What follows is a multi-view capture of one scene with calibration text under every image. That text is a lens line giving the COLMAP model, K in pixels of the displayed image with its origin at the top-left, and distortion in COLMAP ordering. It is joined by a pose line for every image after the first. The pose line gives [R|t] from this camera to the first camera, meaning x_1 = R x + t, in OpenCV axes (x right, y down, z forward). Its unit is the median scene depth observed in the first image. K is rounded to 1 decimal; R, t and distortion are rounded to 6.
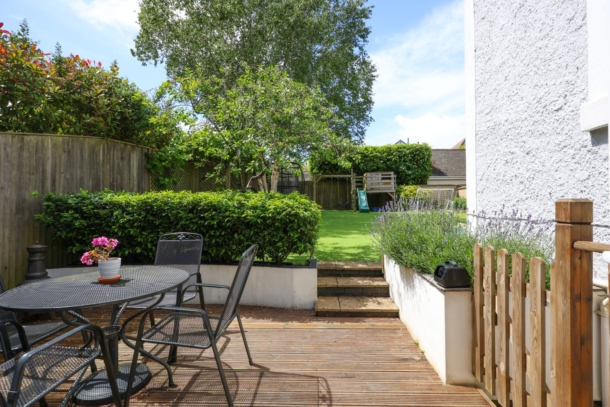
lens RADIAL K [[288.0, 0, 305.0], [0, 288.0, 203.5], [0, 0, 1]] dist [-0.001389, 0.000484]
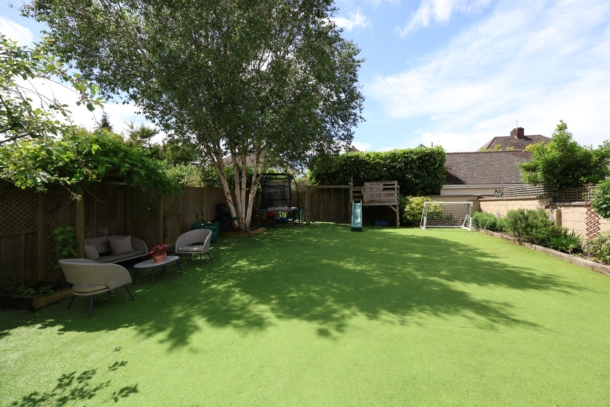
lens RADIAL K [[242.6, 0, 302.5], [0, 242.6, 204.5], [0, 0, 1]] dist [0.001074, 0.000067]
pose [[0.987466, 0.000379, -0.157830, 0.140871], [0.000701, 0.999977, 0.006788, -0.044468], [0.157829, -0.006814, 0.987443, 0.236224]]
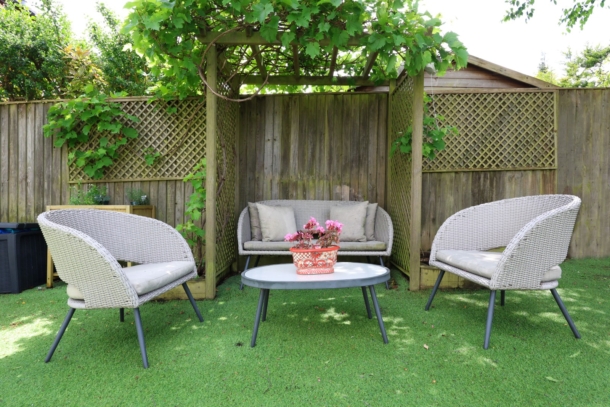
lens RADIAL K [[342.6, 0, 305.0], [0, 342.6, 203.5], [0, 0, 1]] dist [-0.003334, -0.000749]
pose [[0.078670, 0.028651, -0.996489, 0.045567], [-0.011719, 0.999544, 0.027814, -0.003188], [0.996832, 0.009490, 0.078970, 0.483471]]
